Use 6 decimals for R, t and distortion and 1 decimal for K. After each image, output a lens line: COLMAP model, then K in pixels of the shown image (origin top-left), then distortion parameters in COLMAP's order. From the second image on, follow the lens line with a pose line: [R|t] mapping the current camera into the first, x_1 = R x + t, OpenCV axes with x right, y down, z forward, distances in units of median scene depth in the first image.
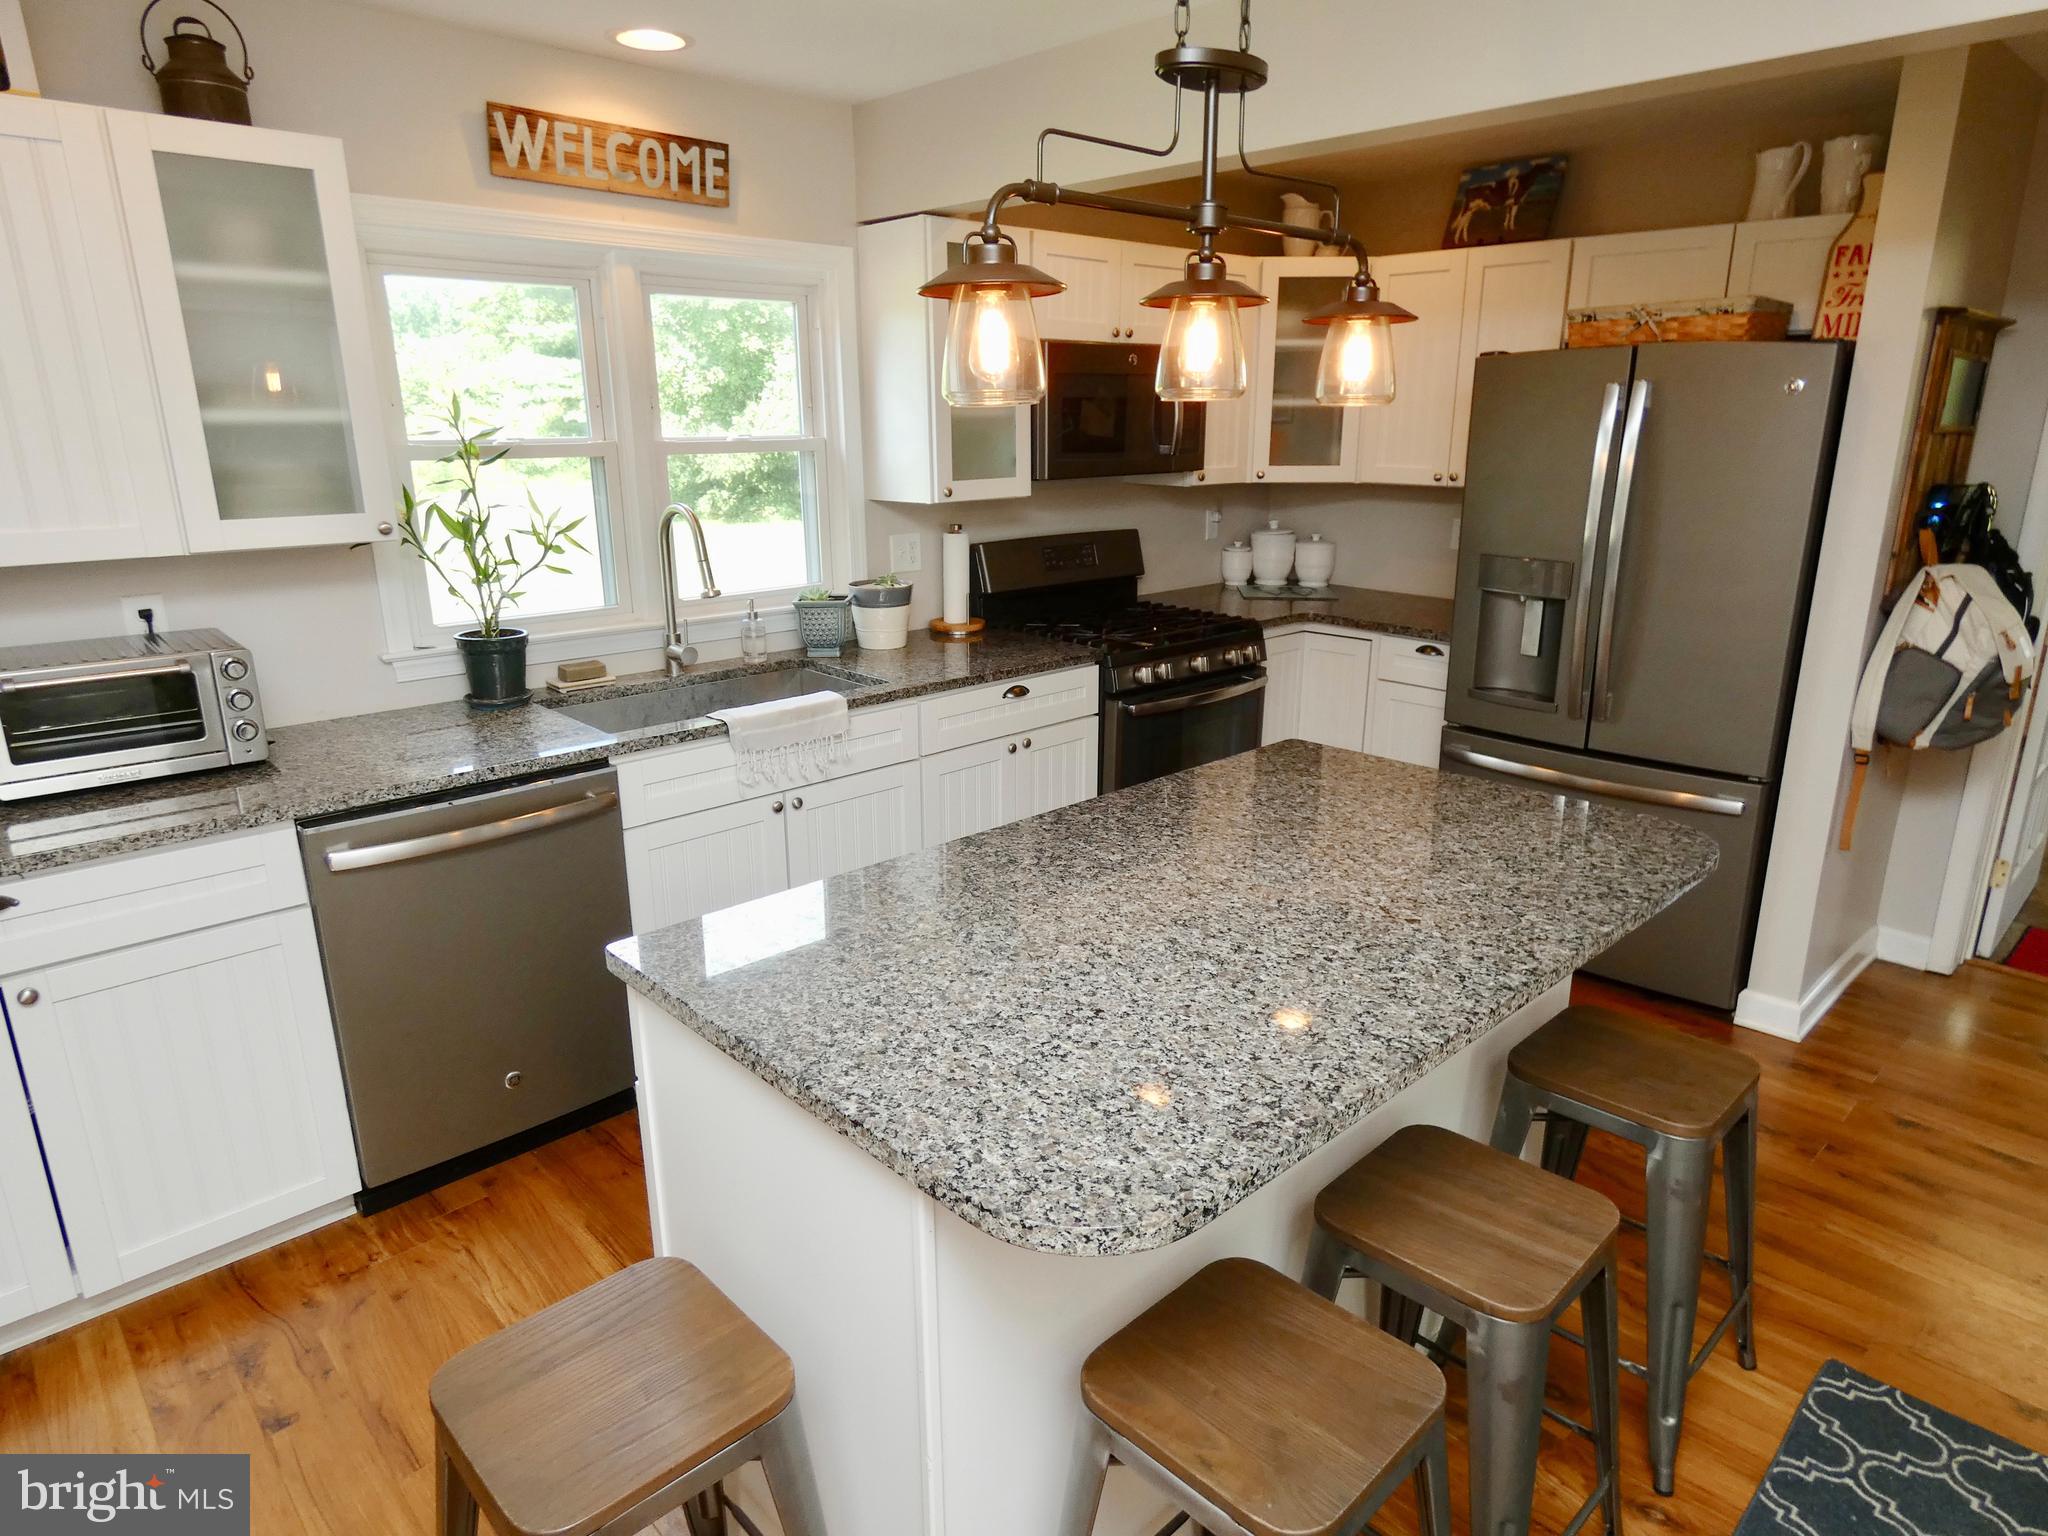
lens RADIAL K [[1234.2, 0, 1033.3], [0, 1234.2, 774.7], [0, 0, 1]] dist [-0.001156, -0.000666]
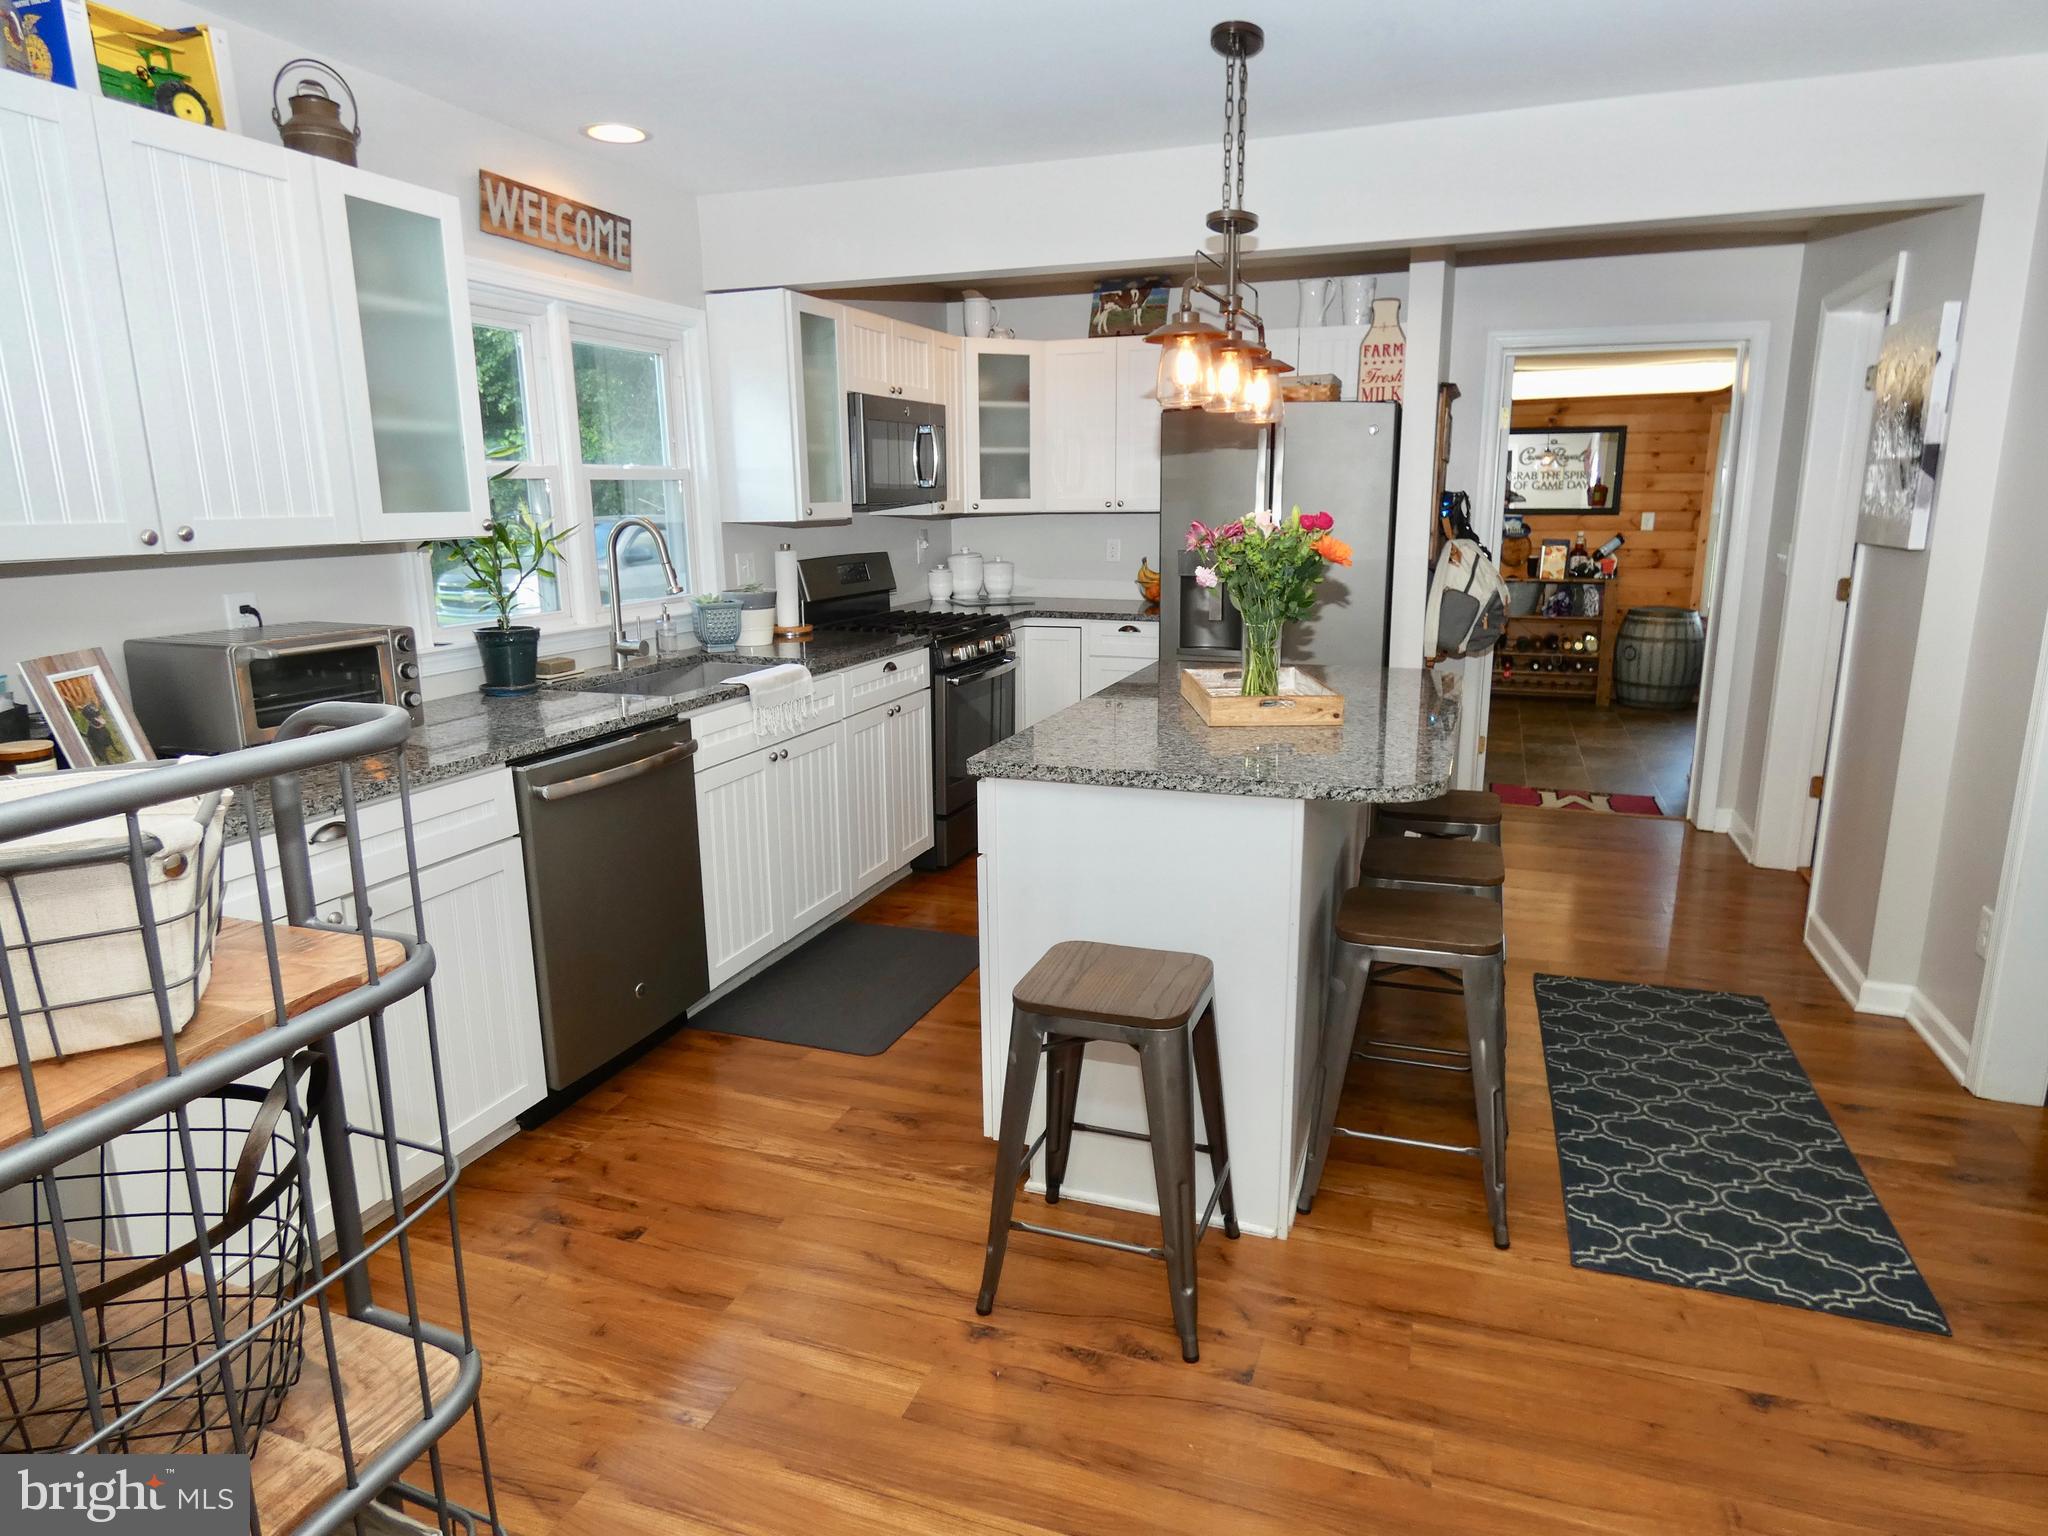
lens RADIAL K [[1215.9, 0, 1026.6], [0, 1215.9, 795.4], [0, 0, 1]] dist [-0.005511, -0.002937]
pose [[0.897825, -0.113603, 0.425447, -0.474963], [0.134011, 0.990812, -0.018238, 0.113772], [-0.419466, 0.073388, 0.904800, -0.181691]]
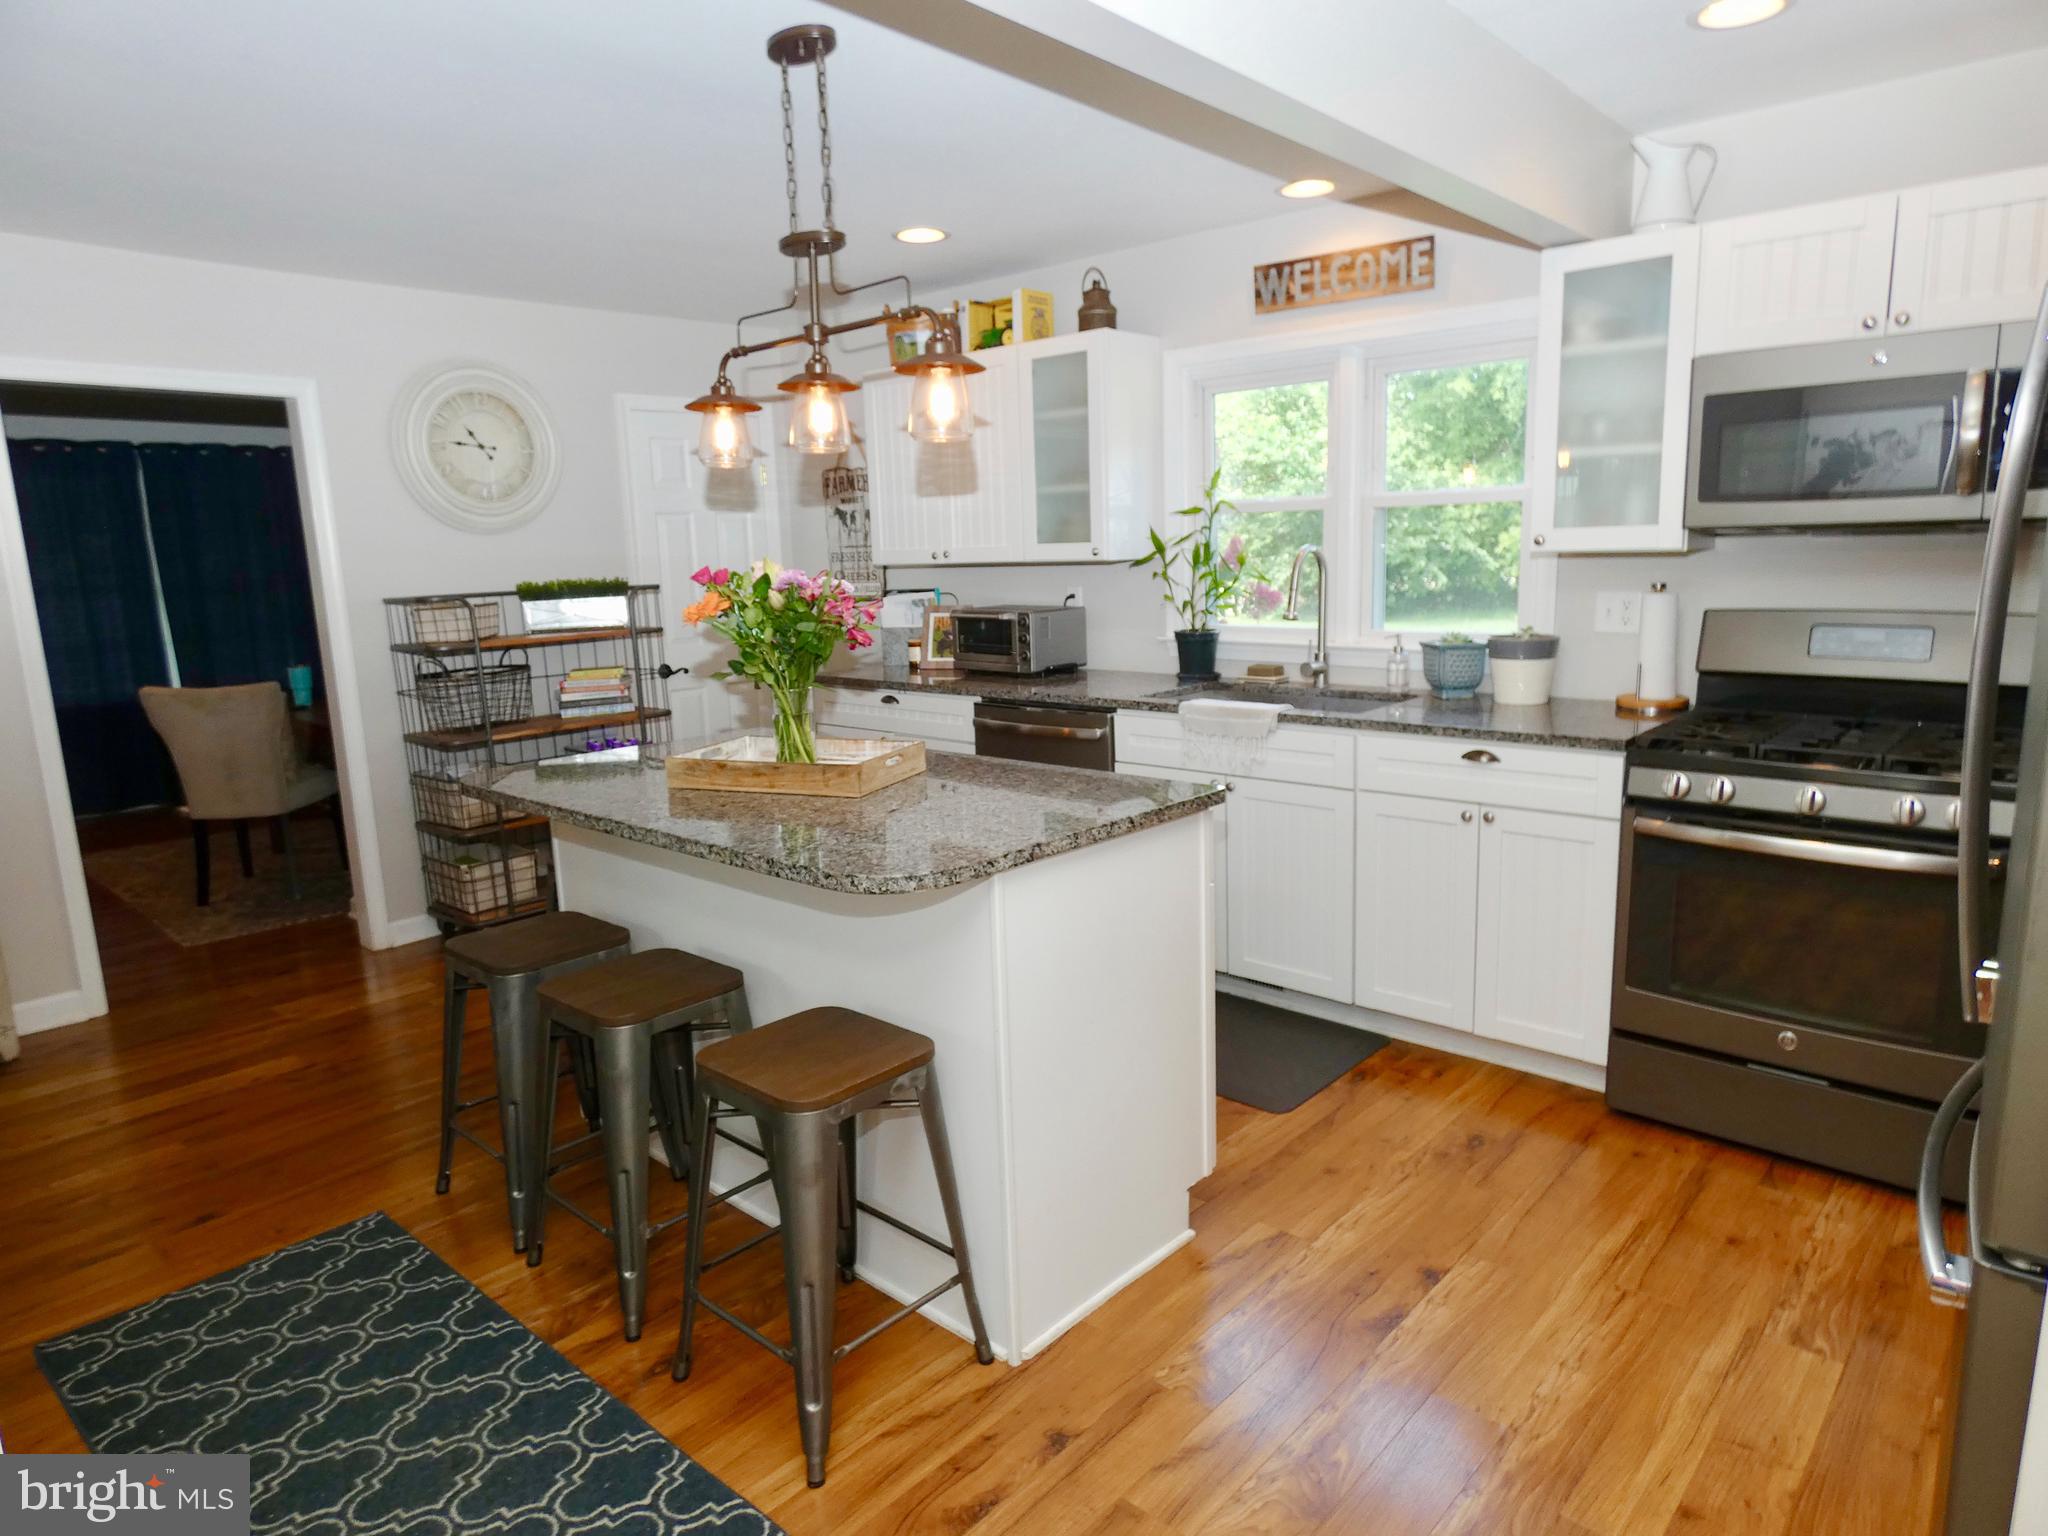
lens RADIAL K [[1234.2, 0, 1033.3], [0, 1234.2, 774.7], [0, 0, 1]] dist [-0.001156, -0.000666]
pose [[0.070513, 0.188078, -0.979620, 0.948804], [-0.253762, 0.953137, 0.164728, -0.134423], [0.964693, 0.236974, 0.114935, 0.646276]]
